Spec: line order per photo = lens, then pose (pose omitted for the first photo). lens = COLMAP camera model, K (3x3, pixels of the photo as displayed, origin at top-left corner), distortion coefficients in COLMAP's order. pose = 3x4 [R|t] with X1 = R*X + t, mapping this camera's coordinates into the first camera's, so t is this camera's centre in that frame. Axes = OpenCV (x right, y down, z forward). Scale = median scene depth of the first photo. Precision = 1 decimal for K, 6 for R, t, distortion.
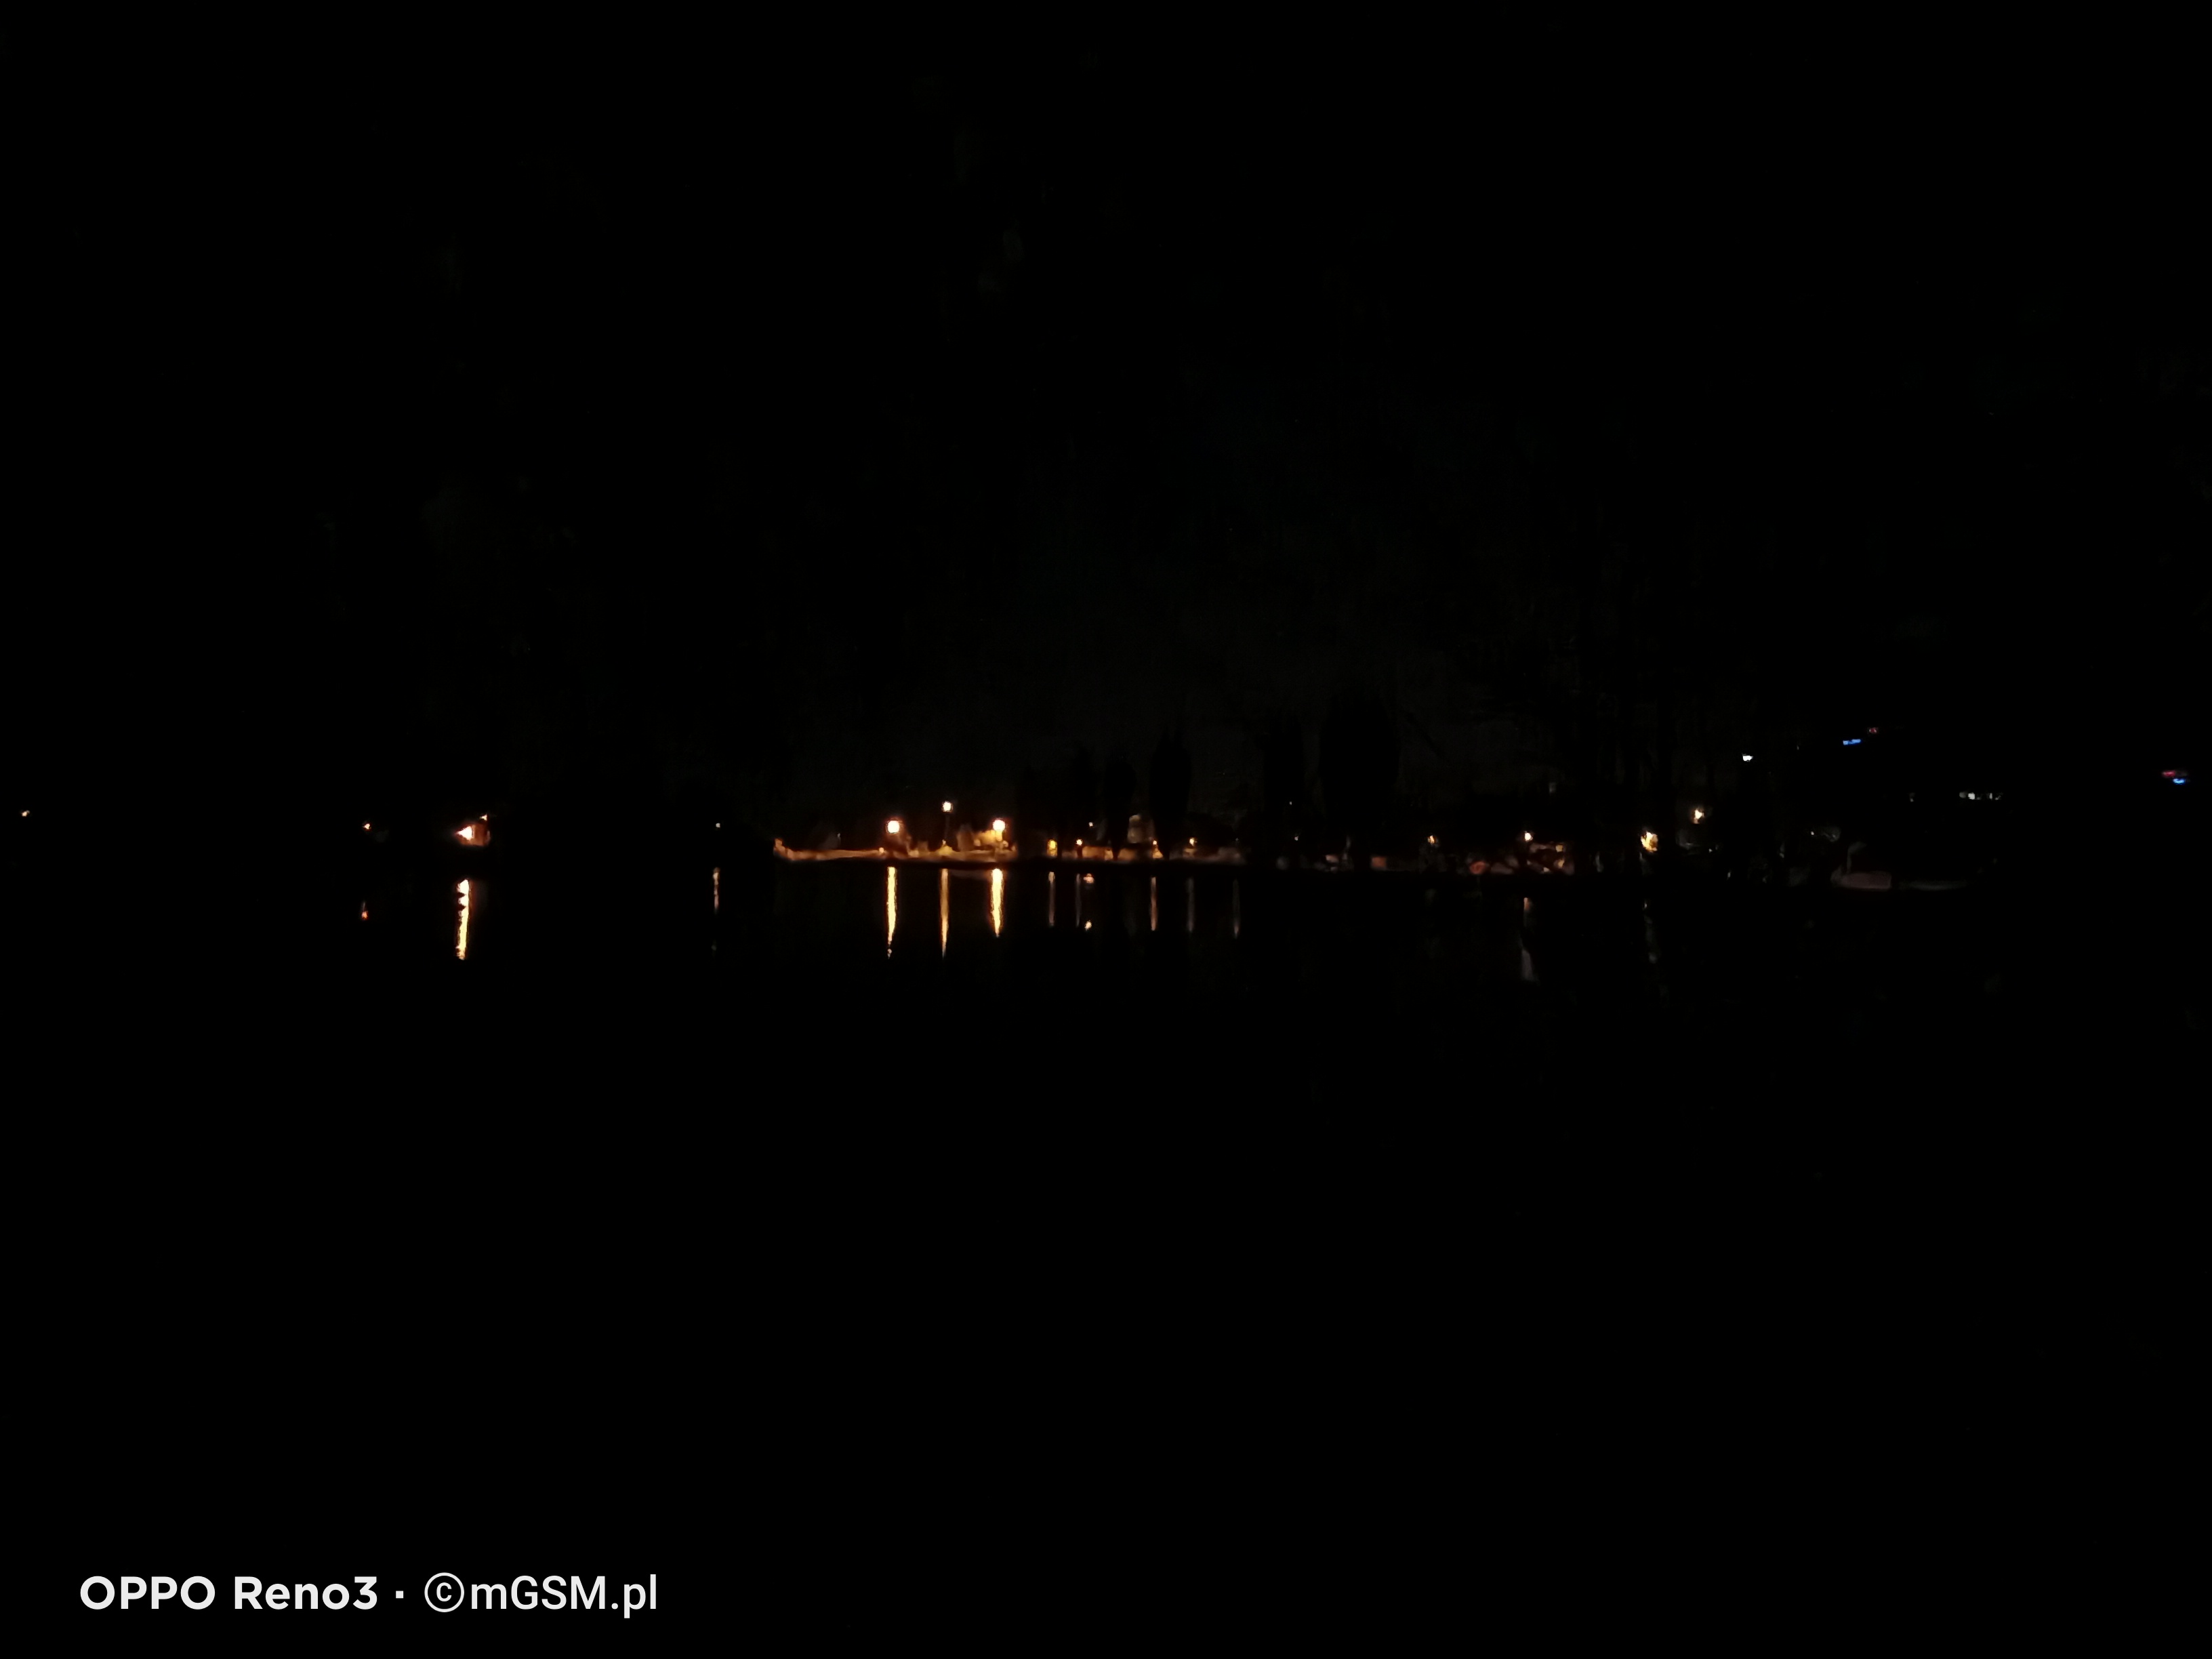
lens RADIAL K [[984.9, 0, 1103.1], [0, 984.9, 836.0], [0, 0, 1]] dist [-0.000403, -0.005597]
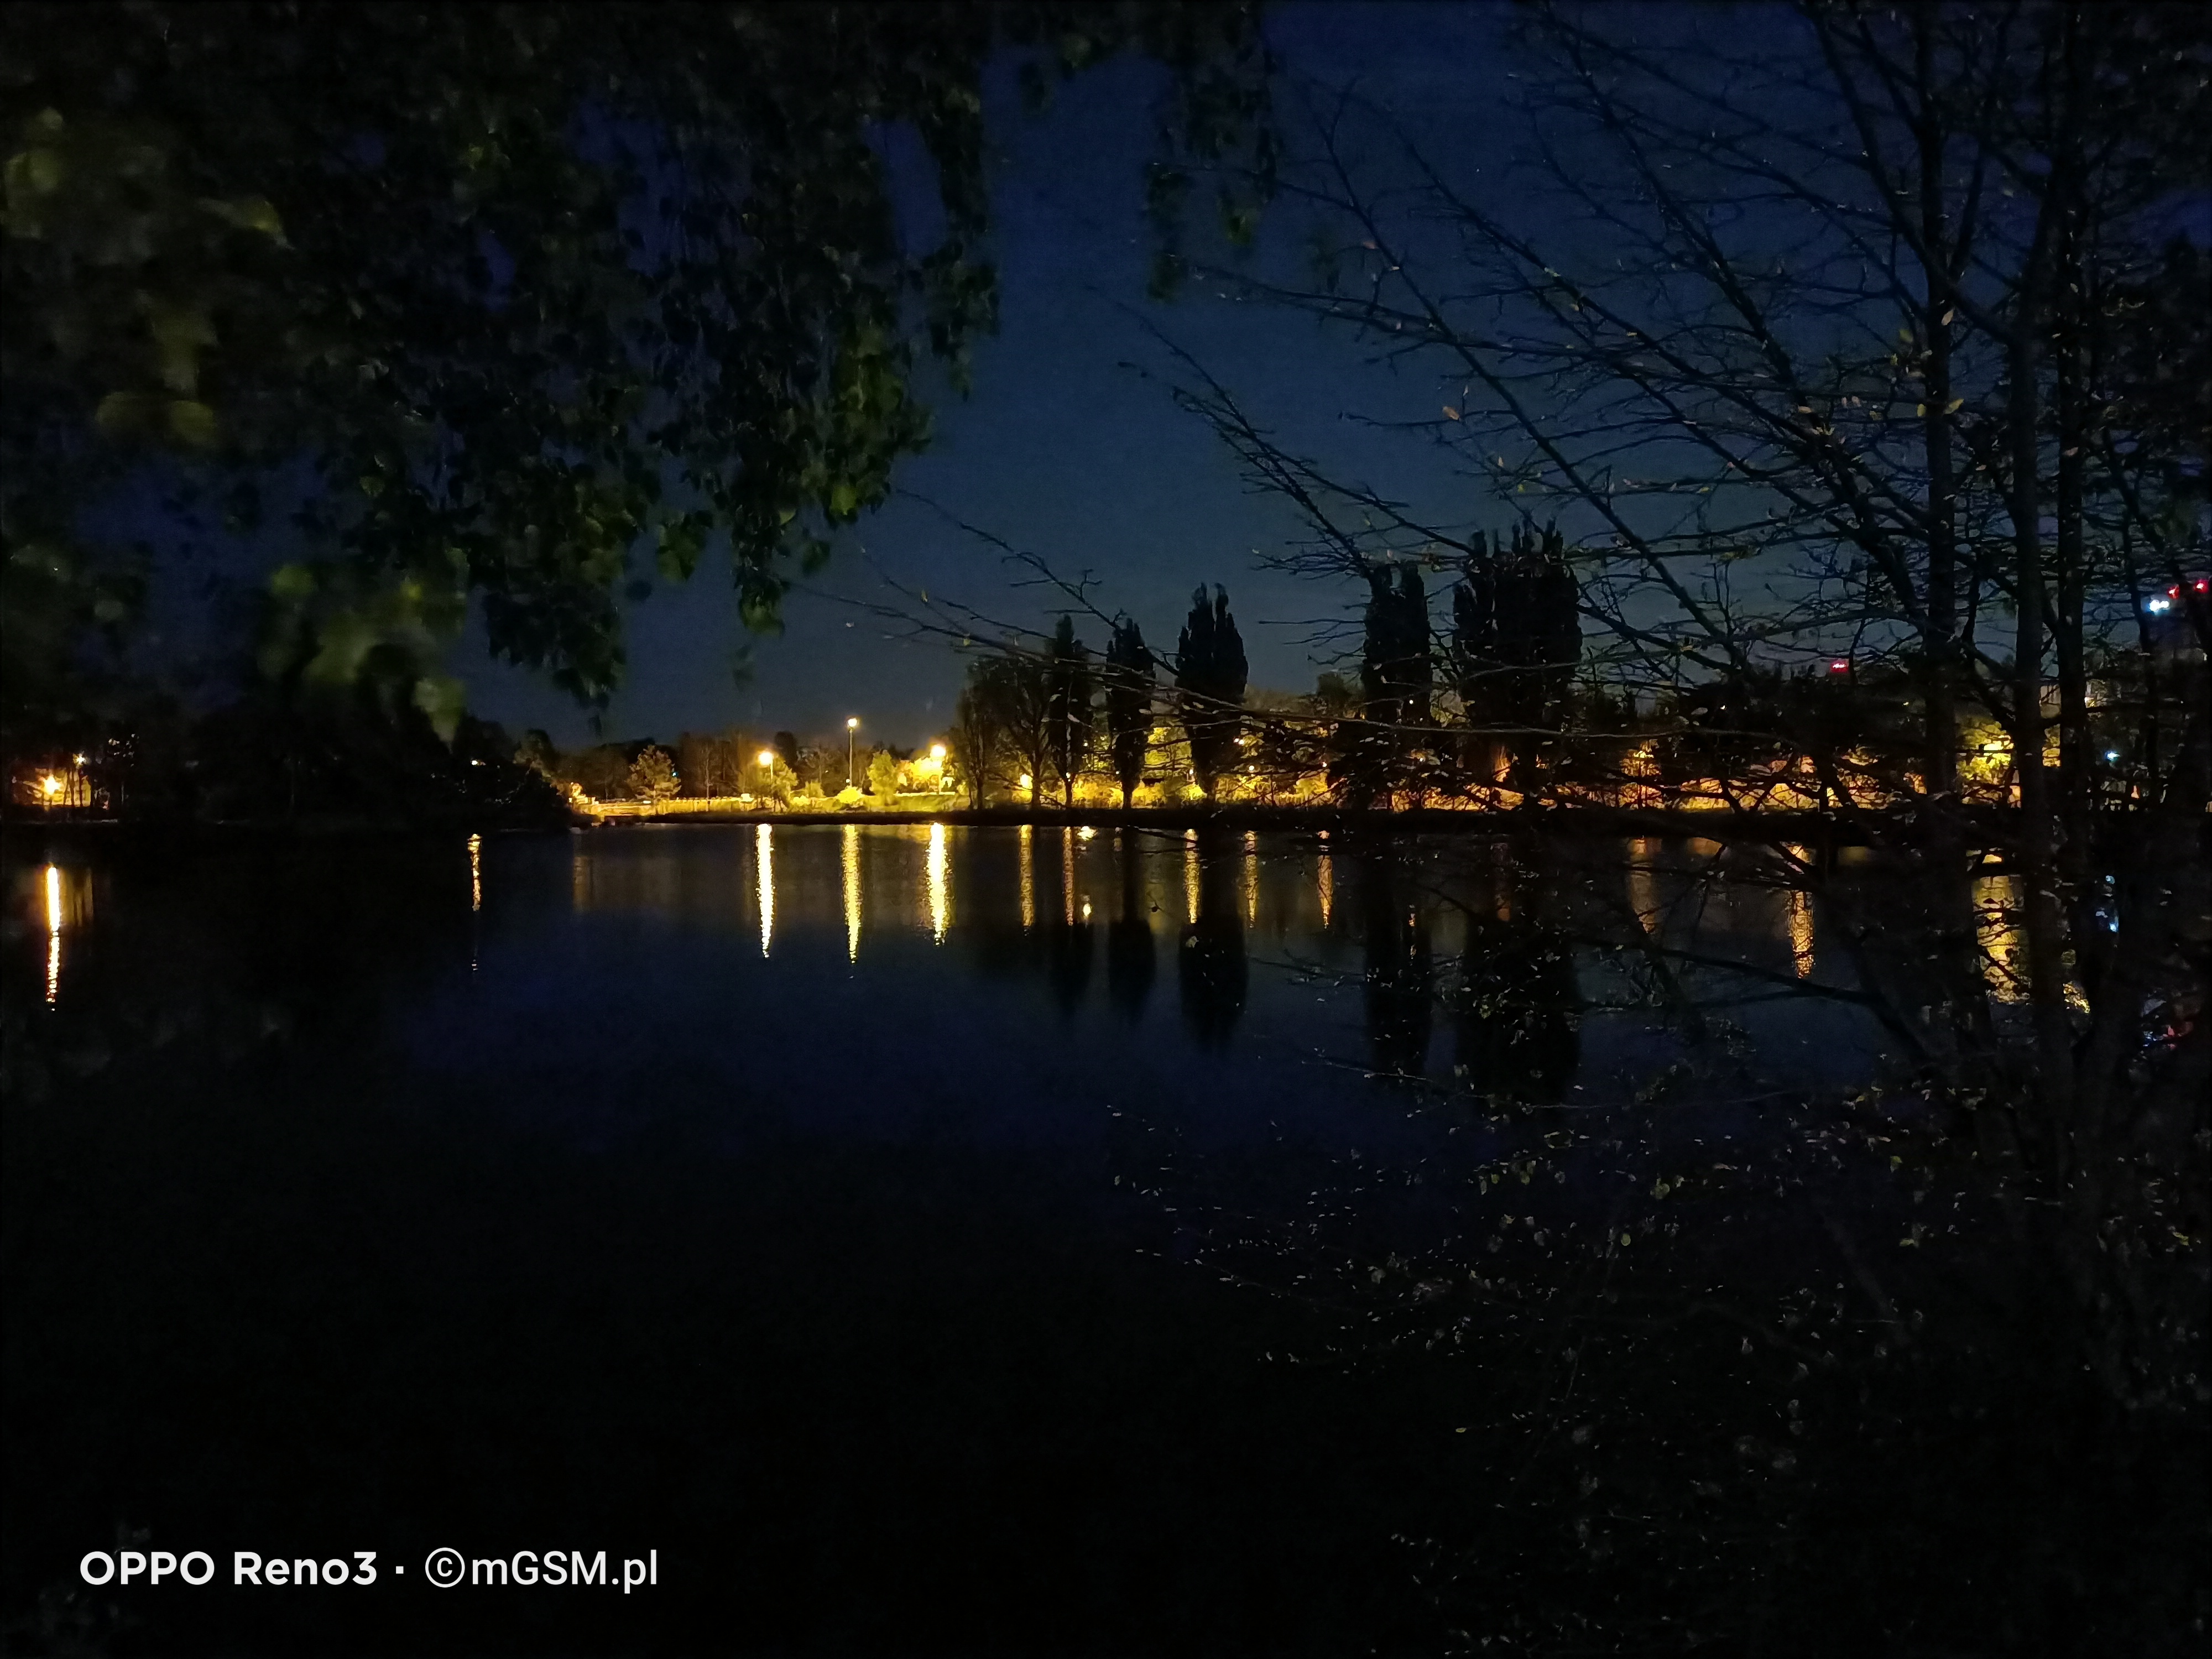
lens RADIAL K [[1887.6, 0, 1106.0], [0, 1887.6, 829.5], [0, 0, 1]] dist [0.003608, 0.001360]
pose [[0.999585, -0.027422, -0.008818, 0.008715], [0.027735, 0.998906, 0.037653, -0.003466], [0.007776, -0.037881, 0.999252, -0.173262]]
